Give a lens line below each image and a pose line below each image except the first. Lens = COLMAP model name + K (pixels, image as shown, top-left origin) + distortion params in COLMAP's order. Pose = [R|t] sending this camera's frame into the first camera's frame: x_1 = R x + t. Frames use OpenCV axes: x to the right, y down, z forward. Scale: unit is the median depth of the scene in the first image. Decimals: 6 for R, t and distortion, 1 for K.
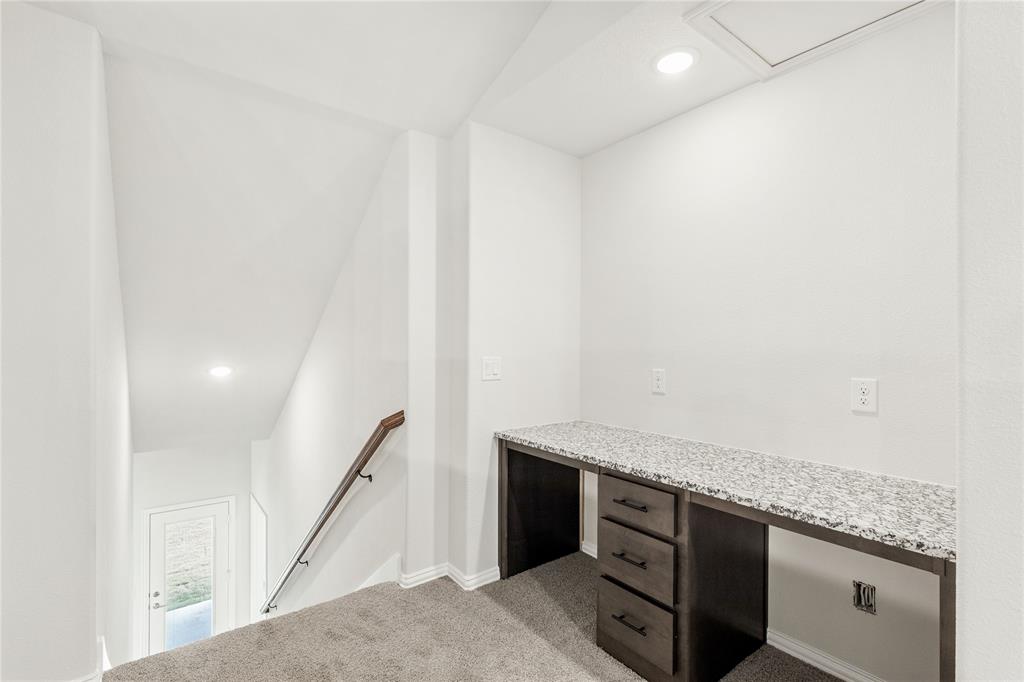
lens RADIAL K [[463.4, 0, 512.8], [0, 463.4, 339.9], [0, 0, 1]] dist [-0.003894, -0.000421]
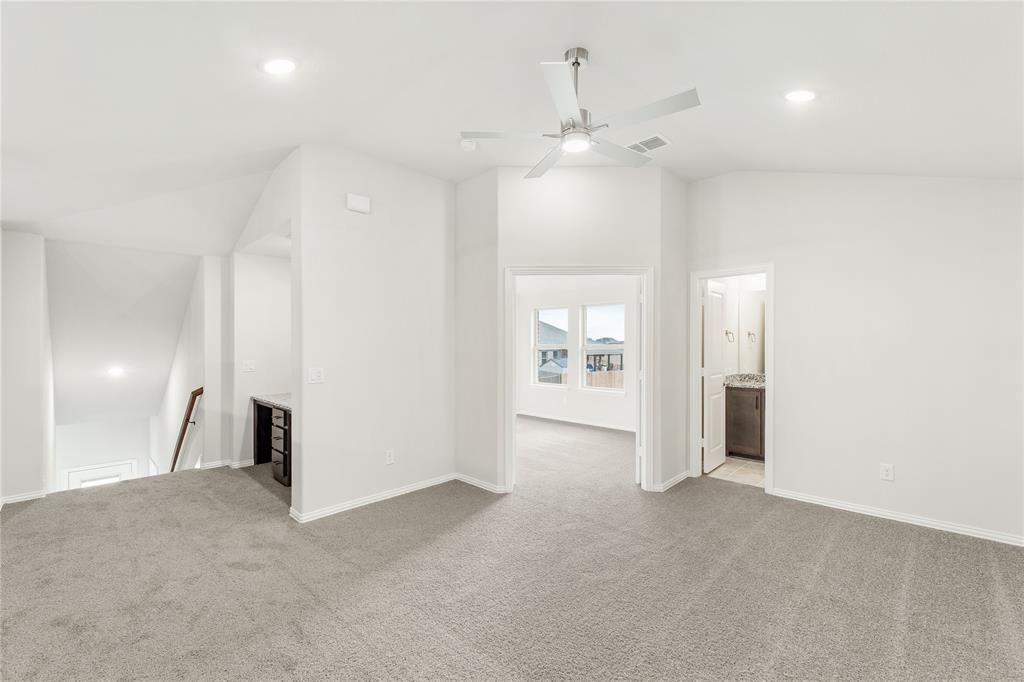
lens RADIAL K [[414.2, 0, 510.4], [0, 414.2, 346.0], [0, 0, 1]] dist [-0.001609, -0.000496]
pose [[0.989178, -0.001139, 0.146718, 0.879067], [0.001678, 0.999992, -0.003549, -0.024958], [-0.146713, 0.003757, 0.989172, -1.083136]]
